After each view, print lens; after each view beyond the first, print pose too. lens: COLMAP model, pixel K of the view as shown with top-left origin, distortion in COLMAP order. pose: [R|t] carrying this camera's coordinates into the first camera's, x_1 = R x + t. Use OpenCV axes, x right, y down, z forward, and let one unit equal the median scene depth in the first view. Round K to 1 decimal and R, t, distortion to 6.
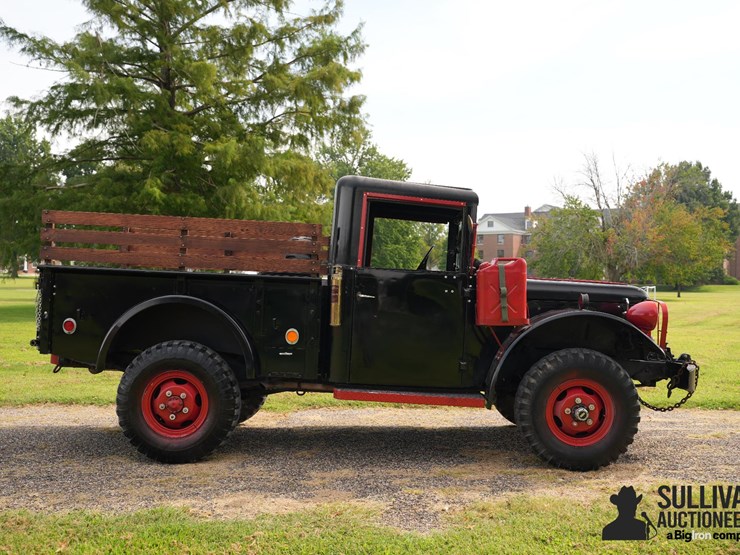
lens RADIAL K [[768.2, 0, 370.0], [0, 768.2, 277.5], [0, 0, 1]] dist [0.014022, 0.040299]
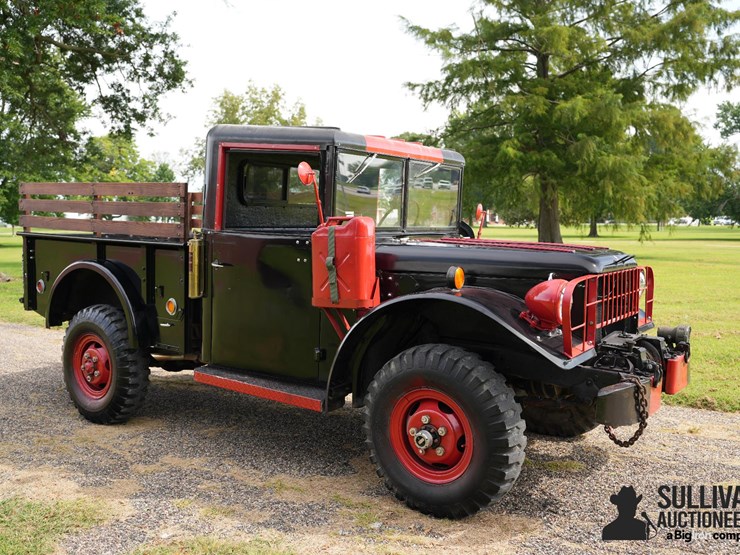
lens RADIAL K [[671.4, 0, 373.9], [0, 671.4, 277.9], [0, 0, 1]] dist [-0.094051, 0.065874]
pose [[0.829490, 0.029127, -0.557761, 0.097716], [0.013977, 0.997244, 0.072863, -0.002363], [0.558346, -0.068235, 0.826797, 0.082751]]
